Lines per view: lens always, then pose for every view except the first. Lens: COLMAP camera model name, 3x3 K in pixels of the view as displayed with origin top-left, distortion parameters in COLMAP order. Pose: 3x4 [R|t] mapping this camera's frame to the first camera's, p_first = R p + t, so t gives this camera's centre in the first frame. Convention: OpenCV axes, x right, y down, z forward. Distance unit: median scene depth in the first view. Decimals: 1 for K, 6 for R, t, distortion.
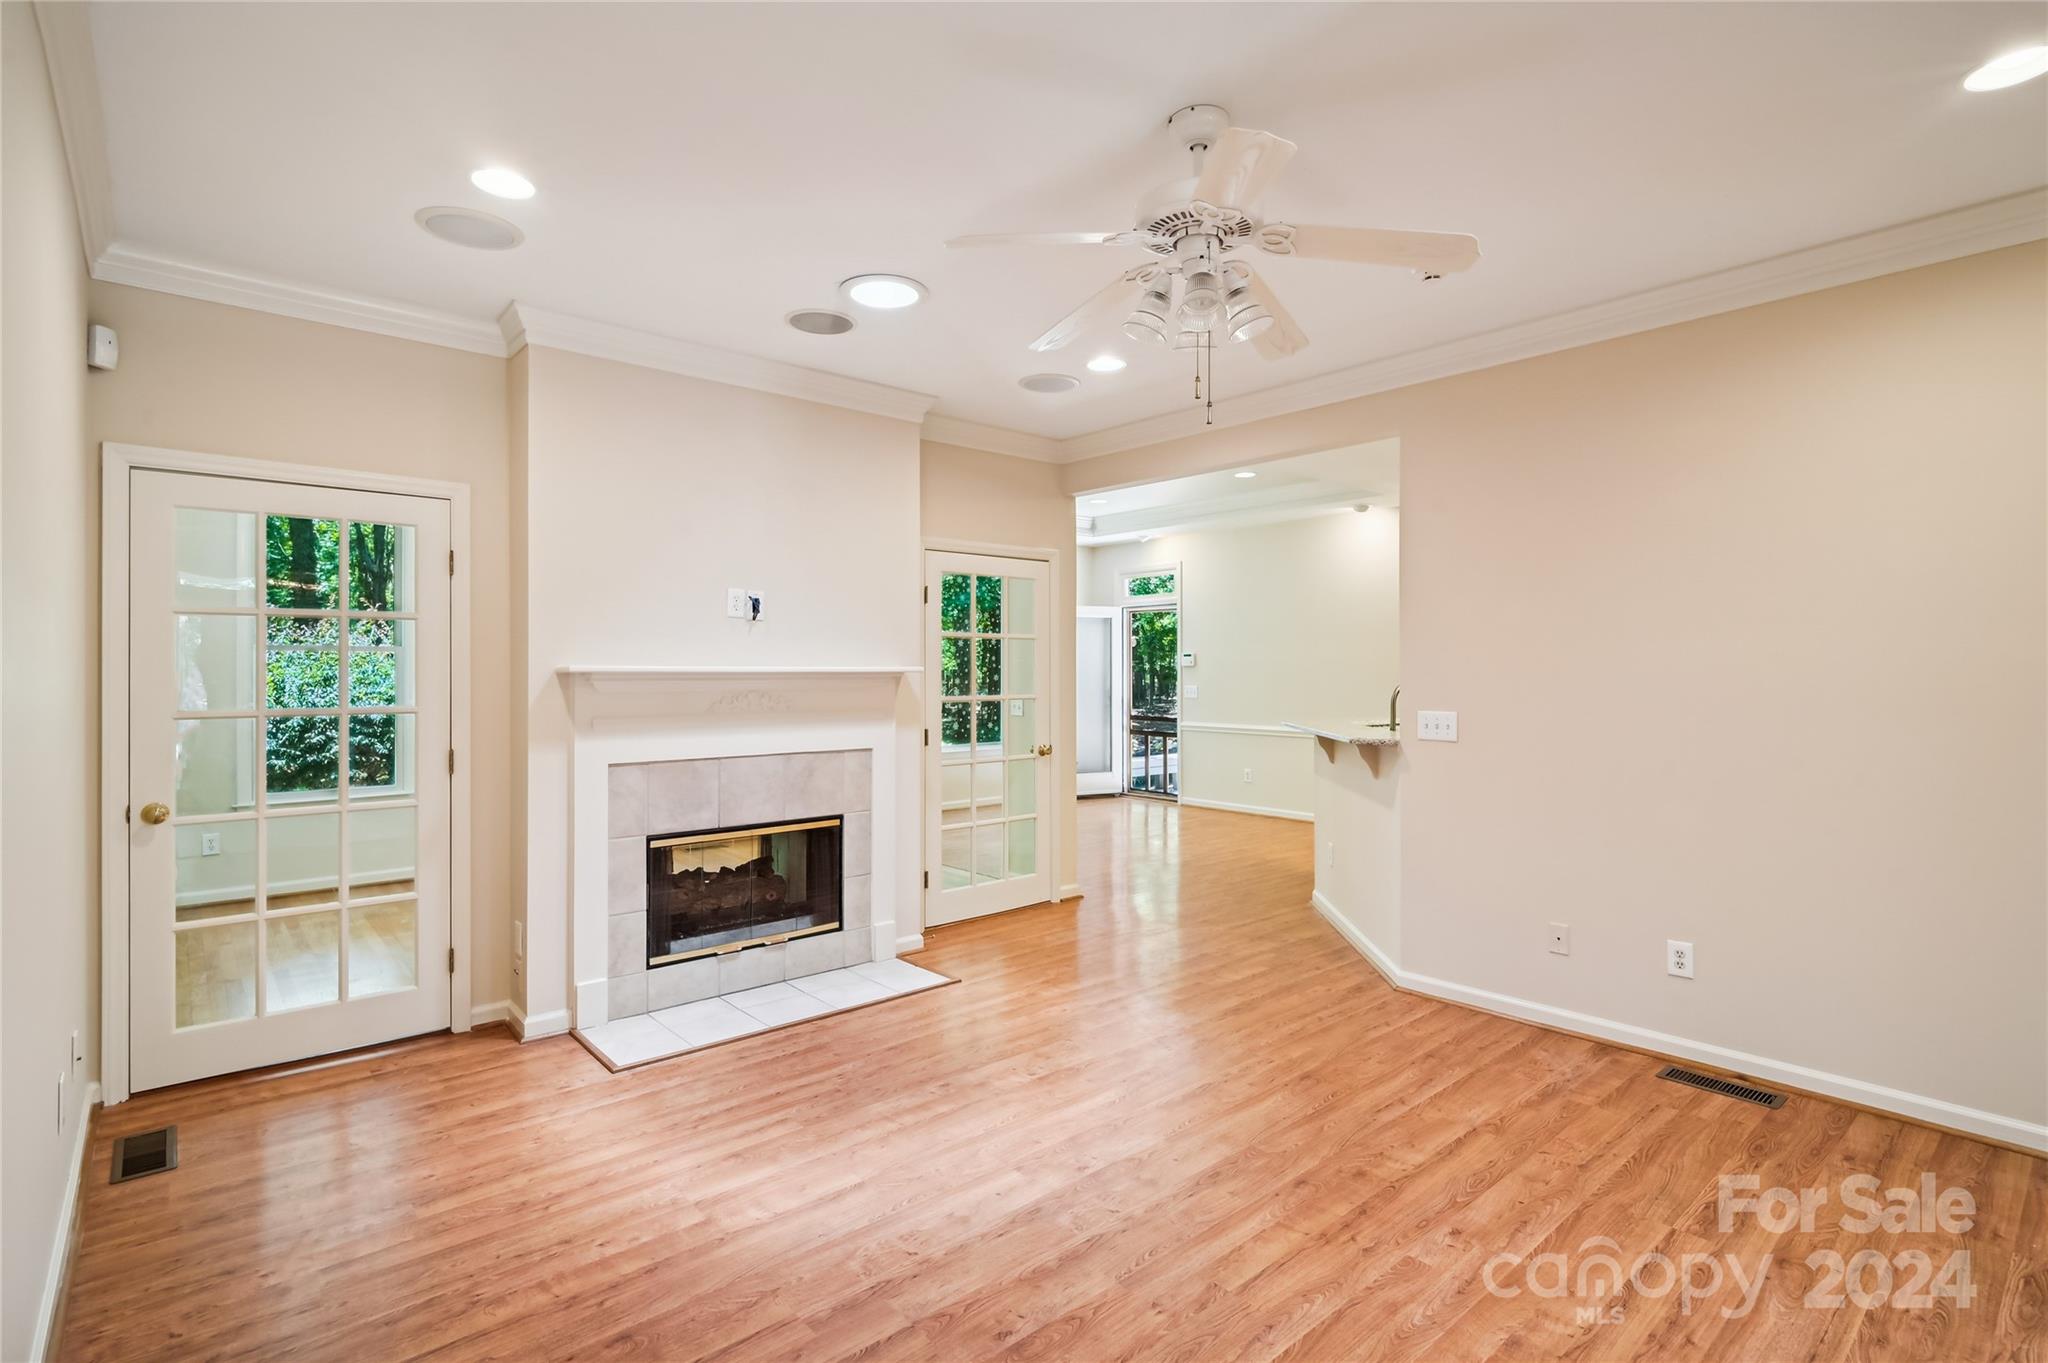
lens RADIAL K [[969.0, 0, 1011.3], [0, 969.0, 680.1], [0, 0, 1]] dist [-0.004603, -0.001336]
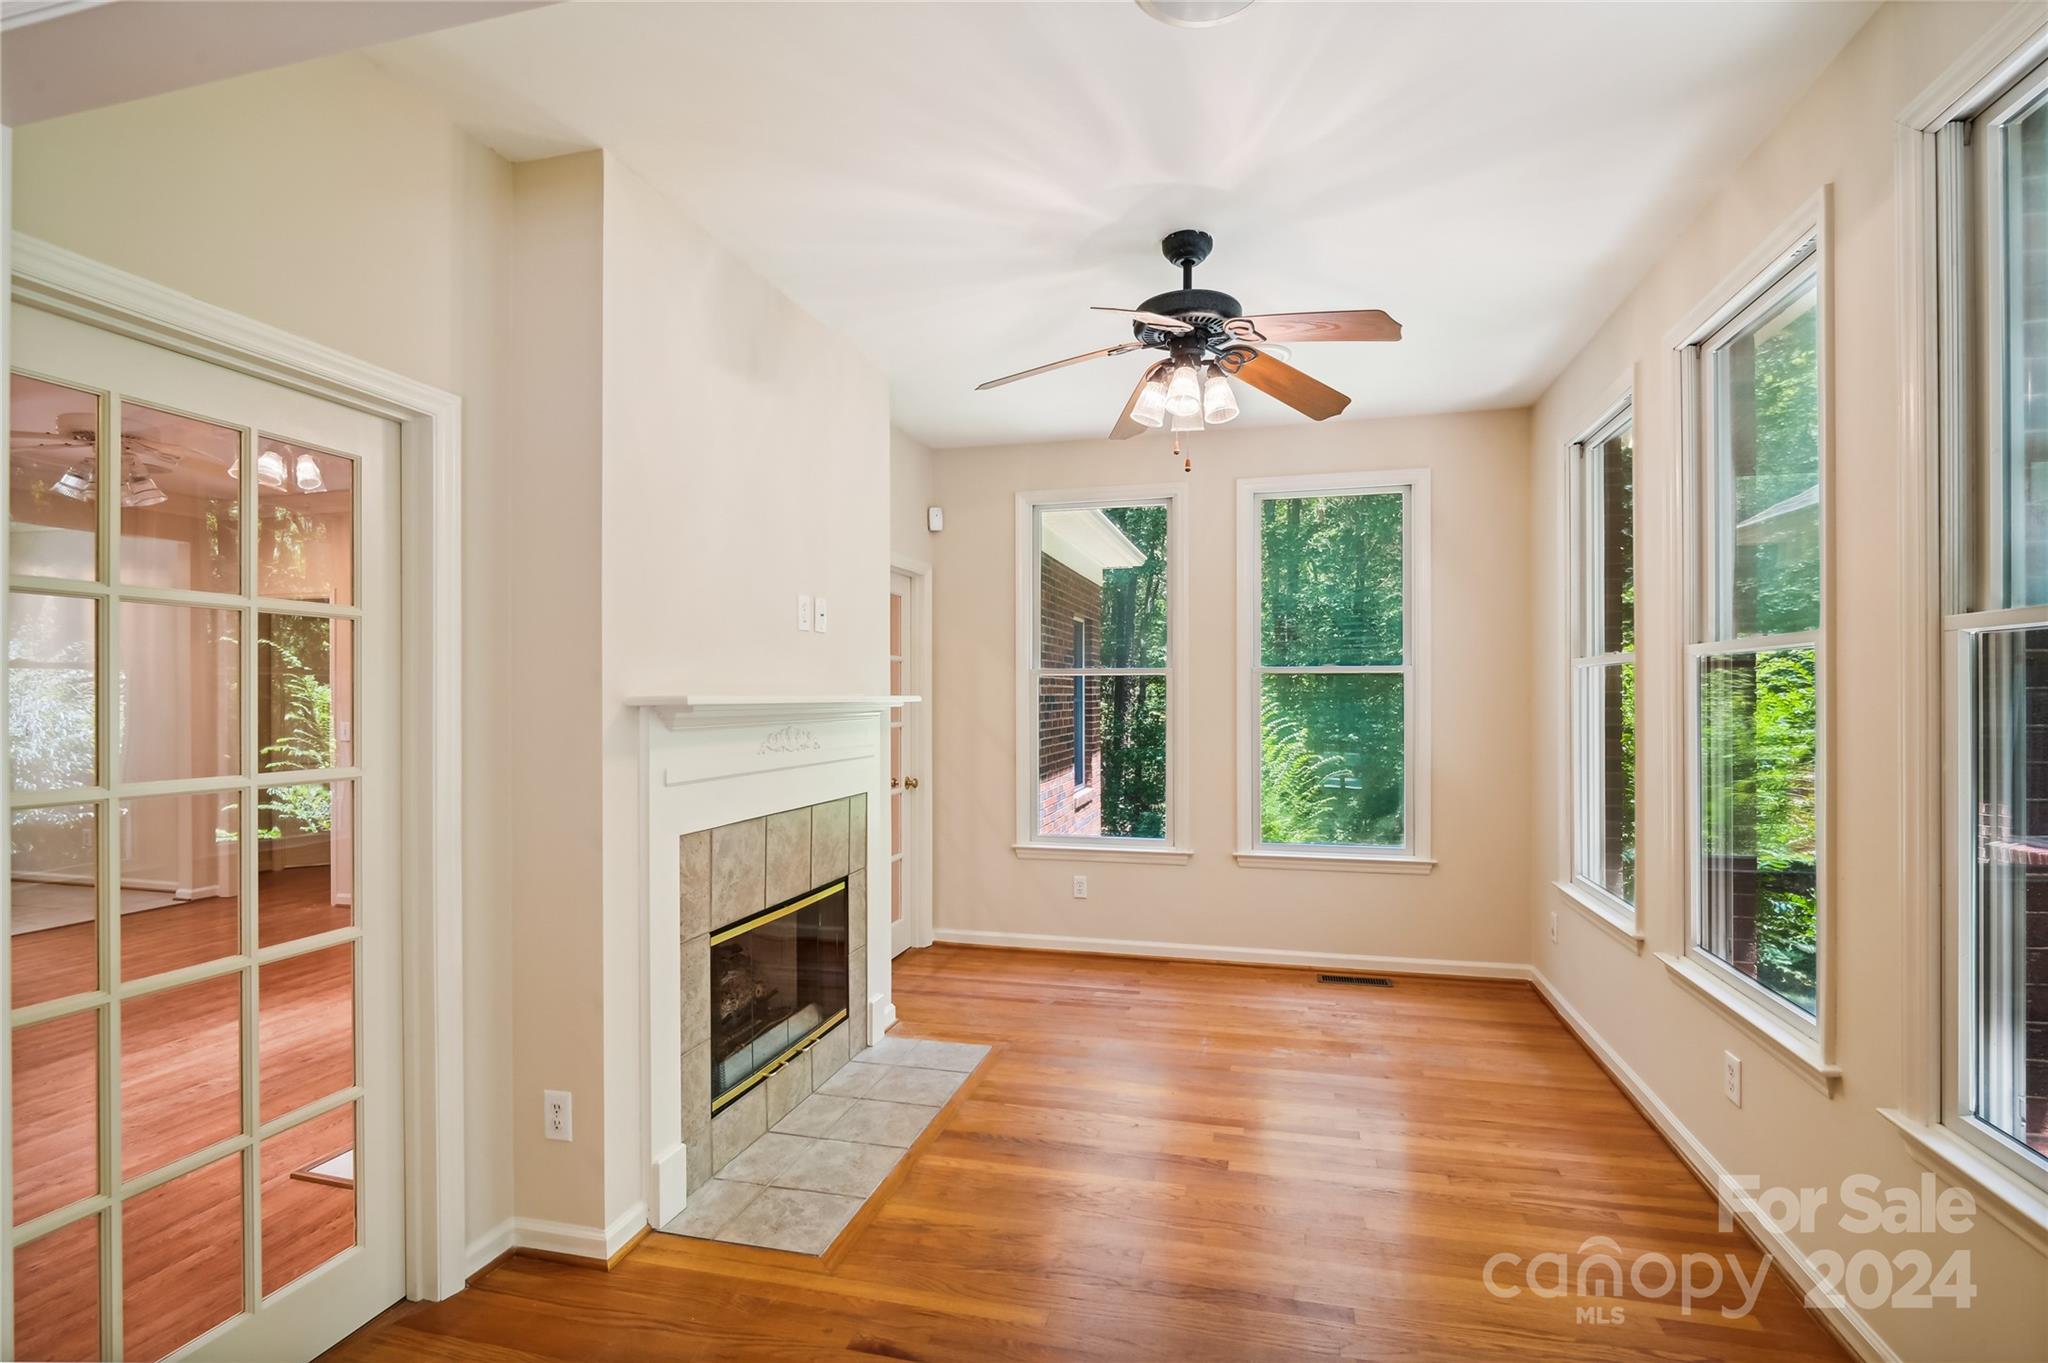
lens RADIAL K [[969.0, 0, 1043.8], [0, 969.0, 692.3], [0, 0, 1]] dist [-0.004603, -0.001336]
pose [[0.826204, 0.004394, 0.563353, -0.571145], [-0.001298, 0.999982, -0.005895, -0.011914], [-0.563369, 0.004139, 0.826195, 0.269740]]
